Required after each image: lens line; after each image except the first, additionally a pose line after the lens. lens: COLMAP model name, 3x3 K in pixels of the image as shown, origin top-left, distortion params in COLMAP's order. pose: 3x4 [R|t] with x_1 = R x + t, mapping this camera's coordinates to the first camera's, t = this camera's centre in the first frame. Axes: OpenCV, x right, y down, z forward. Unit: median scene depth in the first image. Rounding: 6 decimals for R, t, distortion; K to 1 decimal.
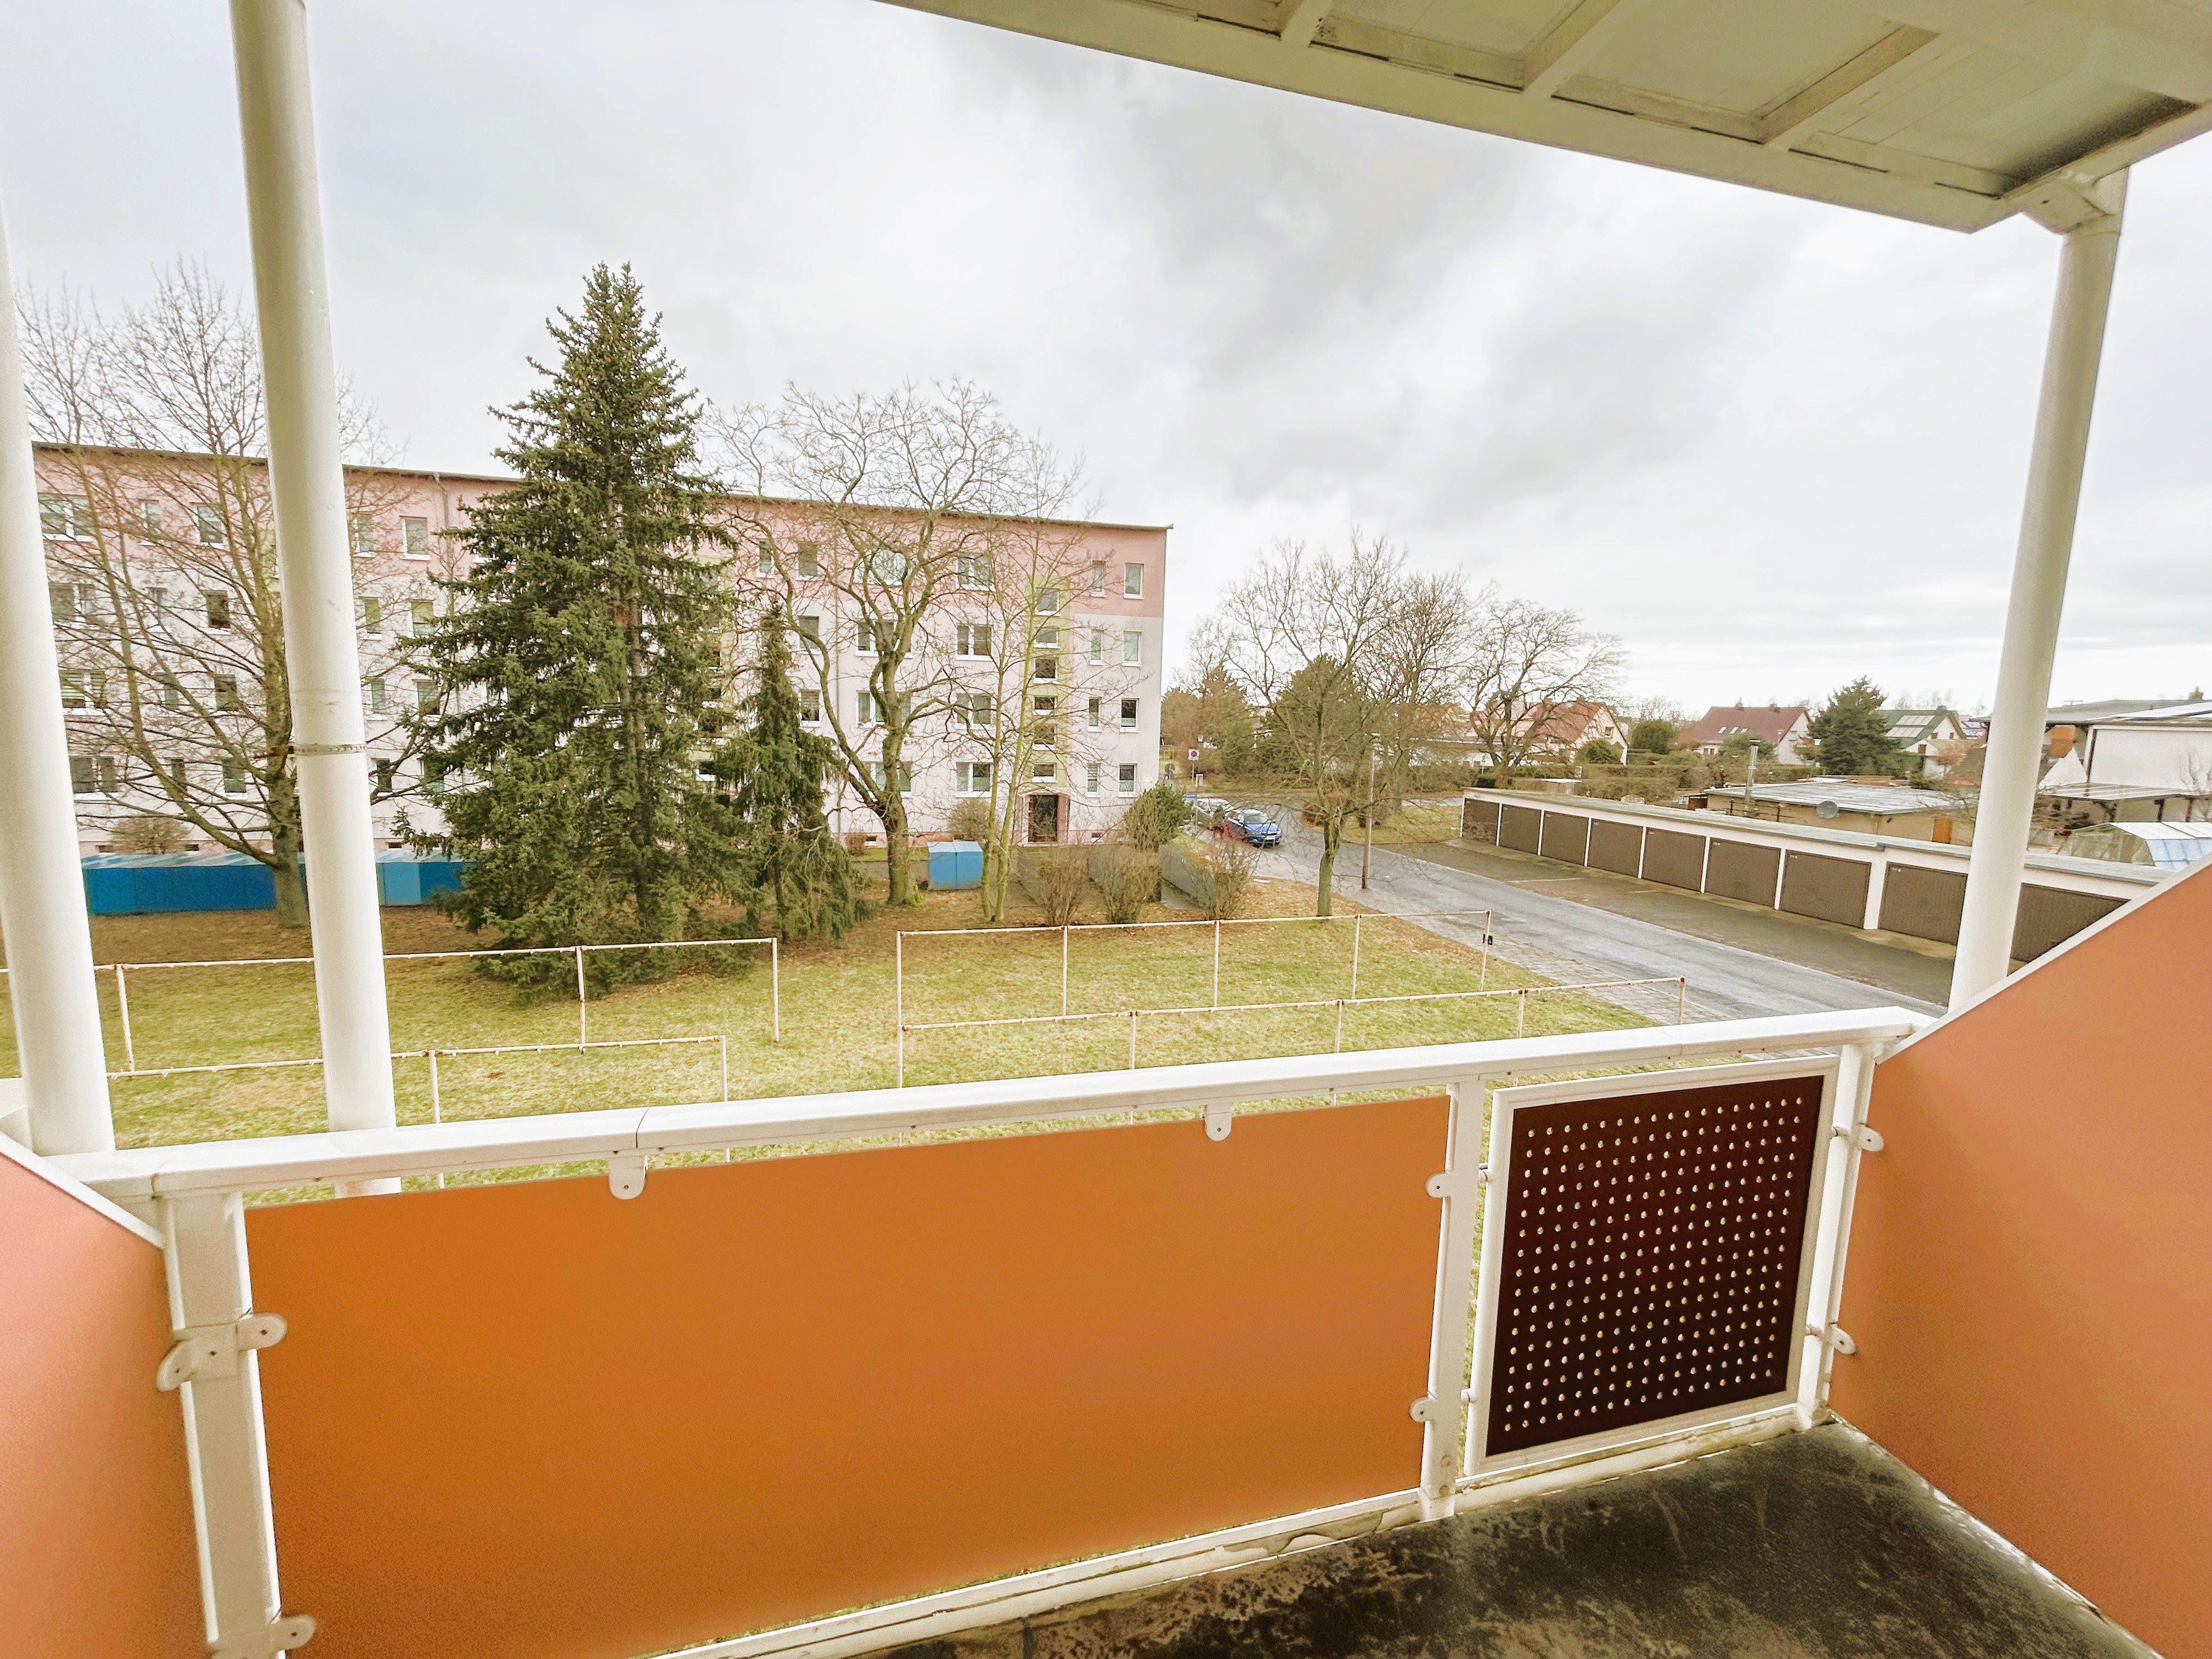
lens RADIAL K [[896.3, 0, 1088.4], [0, 896.3, 831.6], [0, 0, 1]] dist [-0.001294, 0.000152]
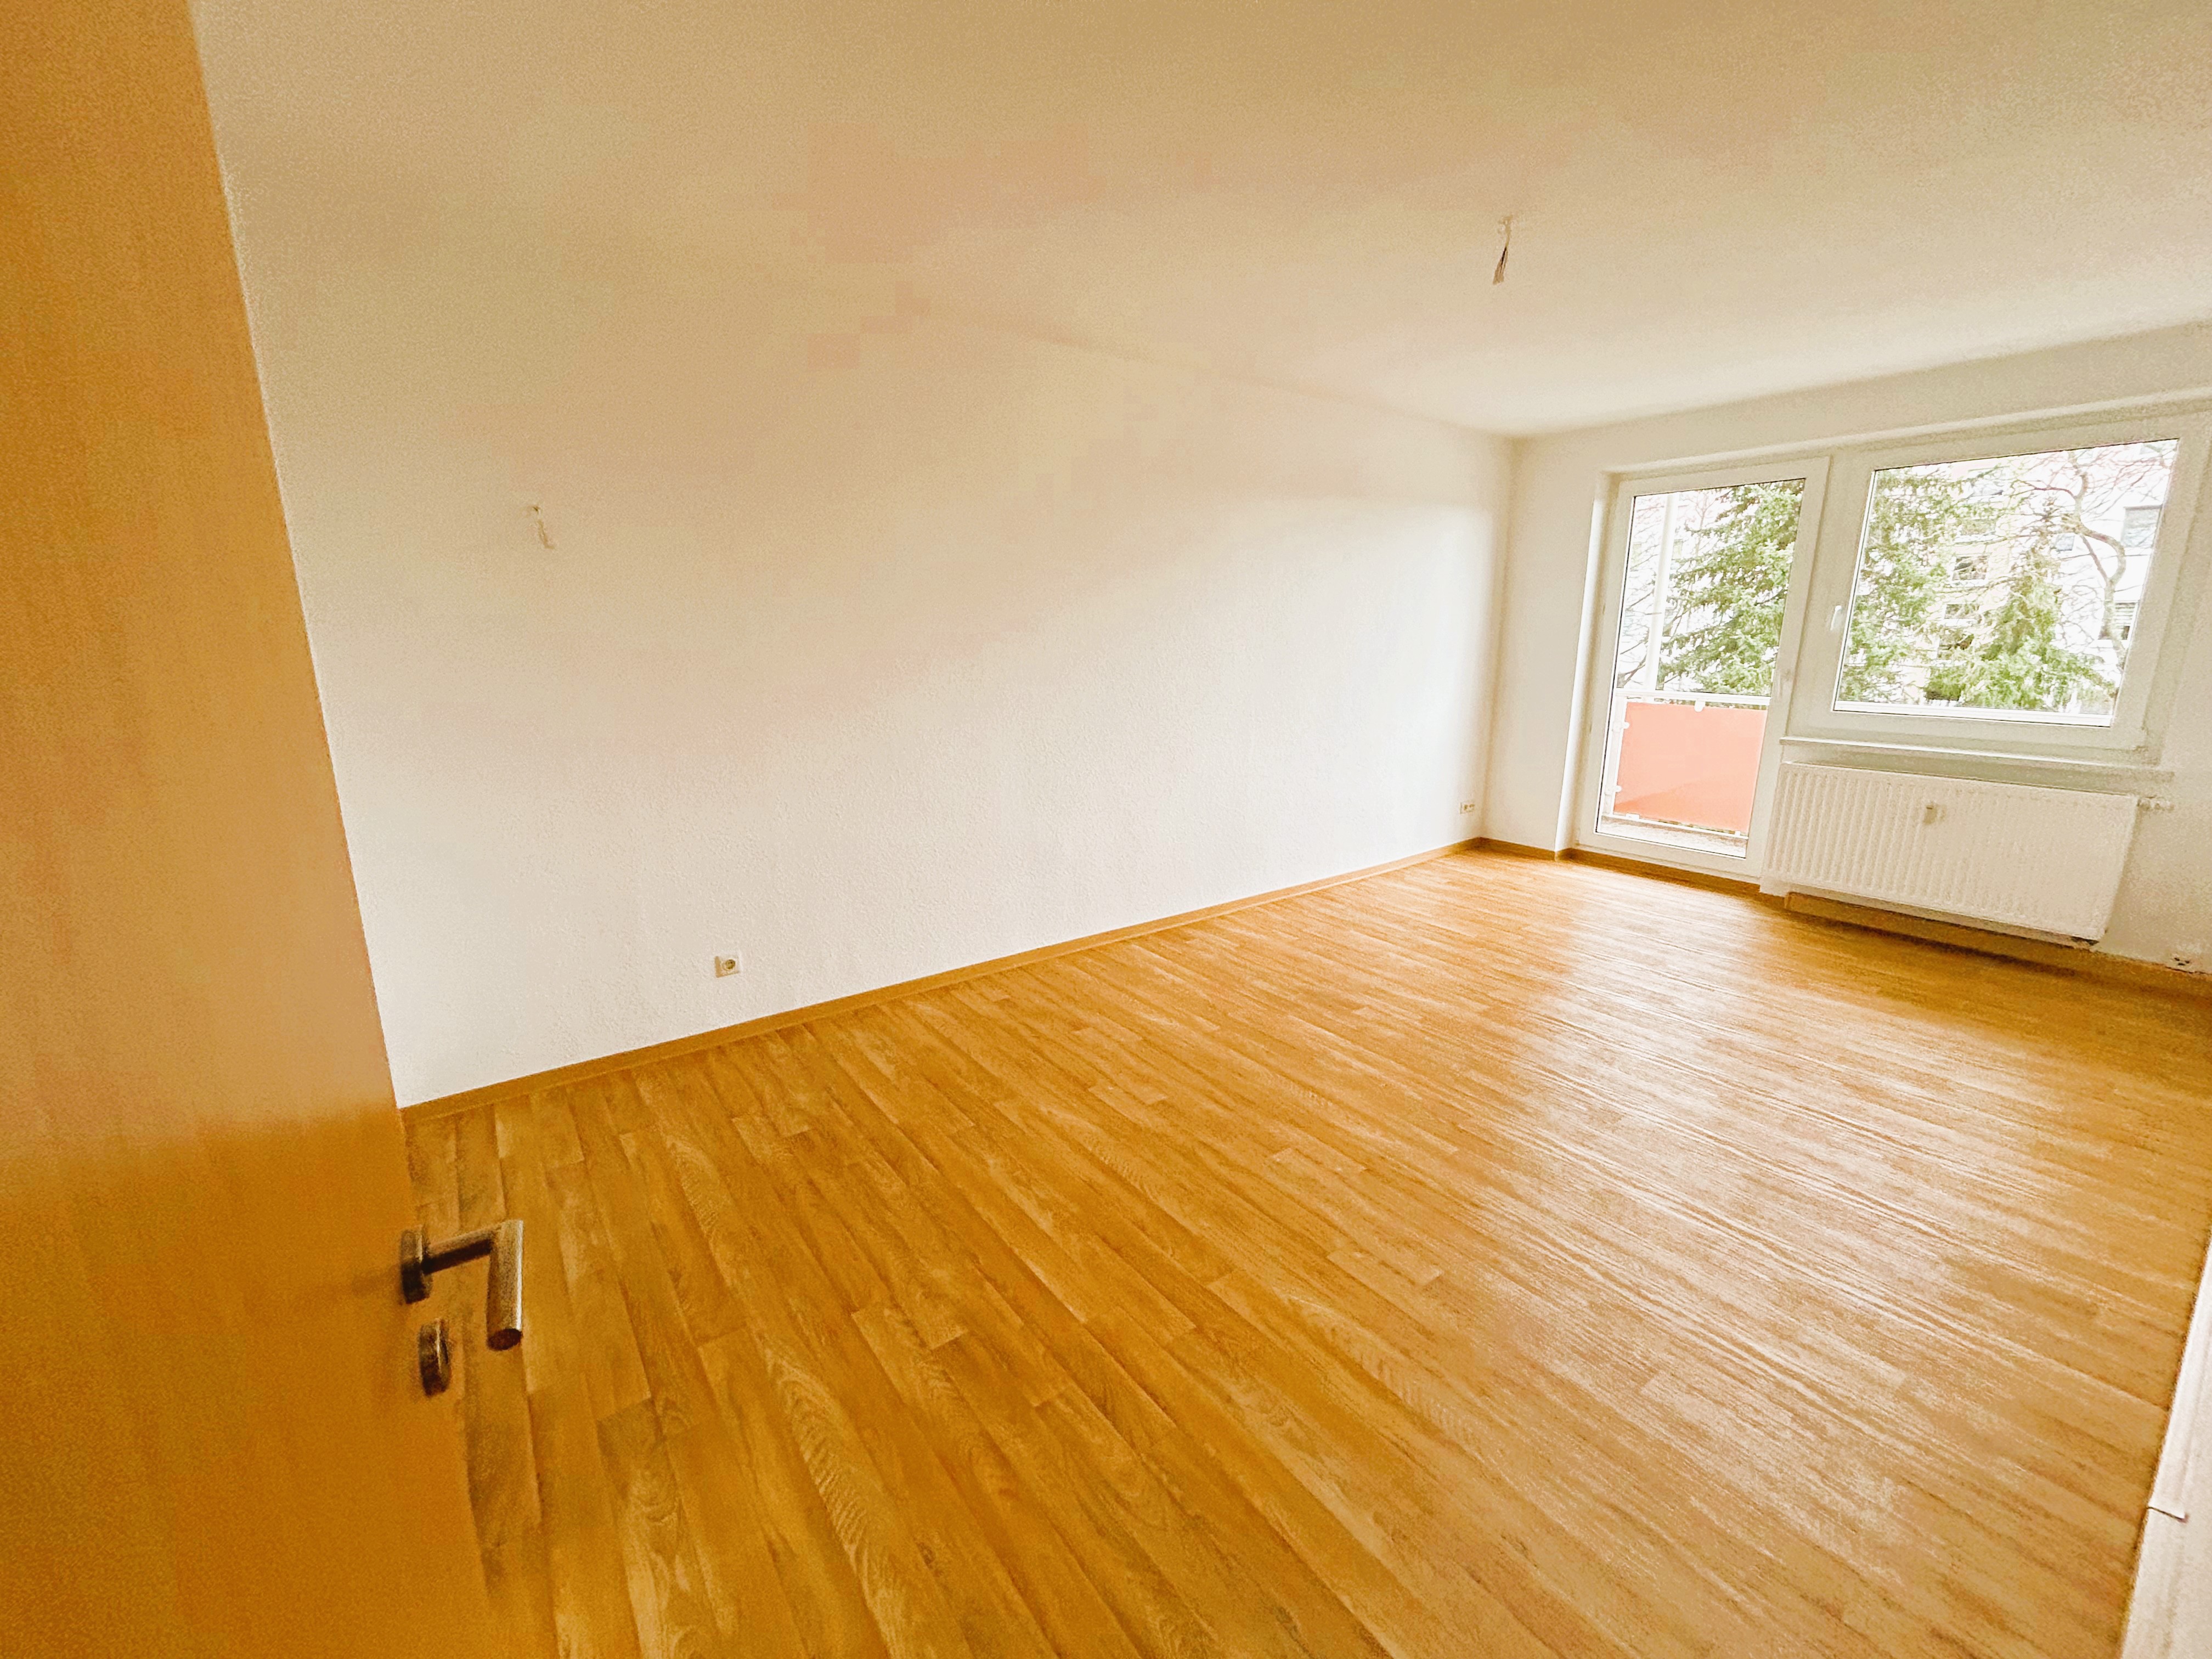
lens RADIAL K [[896.3, 0, 1099.9], [0, 896.3, 806.7], [0, 0, 1]] dist [-0.001294, 0.000152]
pose [[0.379648, 0.171993, -0.909003, 0.183315], [-0.105122, 0.984223, 0.142321, 0.020012], [0.919139, 0.041524, 0.391738, -0.258322]]
